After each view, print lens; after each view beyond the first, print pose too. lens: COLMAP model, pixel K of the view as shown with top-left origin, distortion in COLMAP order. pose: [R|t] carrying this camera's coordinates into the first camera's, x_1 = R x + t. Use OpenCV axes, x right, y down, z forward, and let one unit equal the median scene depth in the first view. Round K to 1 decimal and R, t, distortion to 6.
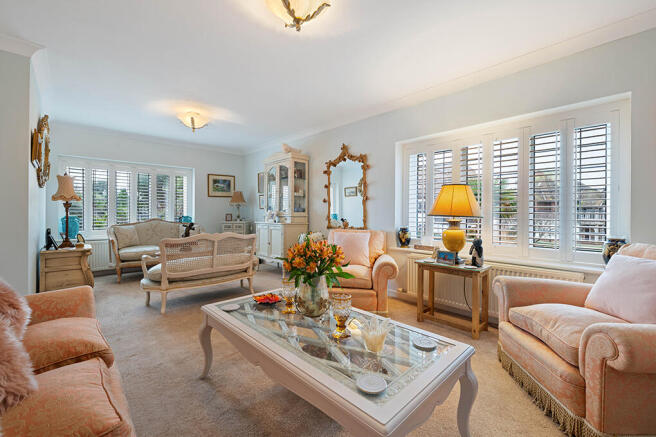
lens RADIAL K [[279.3, 0, 327.4], [0, 279.3, 214.8], [0, 0, 1]] dist [0.003075, 0.000109]
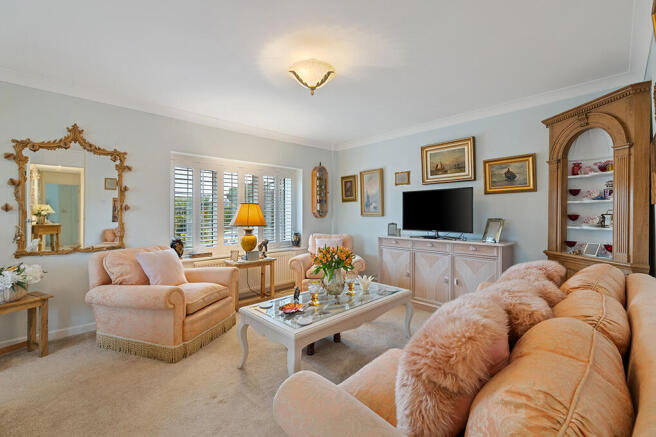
lens RADIAL K [[279.3, 0, 329.0], [0, 279.3, 212.7], [0, 0, 1]] dist [0.003075, 0.000109]
pose [[0.000752, 0.006763, 0.999977, -0.617640], [0.014738, 0.999868, -0.006773, -0.029803], [-0.999891, 0.014743, 0.000653, 0.403158]]
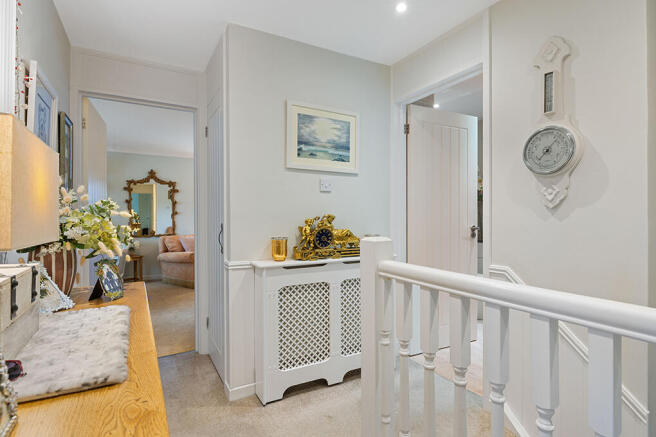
lens RADIAL K [[330.3, 0, 326.8], [0, 330.3, 219.6], [0, 0, 1]] dist [0.003344, 0.000305]
pose [[0.243756, -0.009993, 0.969785, -1.231359], [0.016795, 0.999840, 0.006081, -0.021602], [-0.969691, 0.014805, 0.243885, -0.140977]]
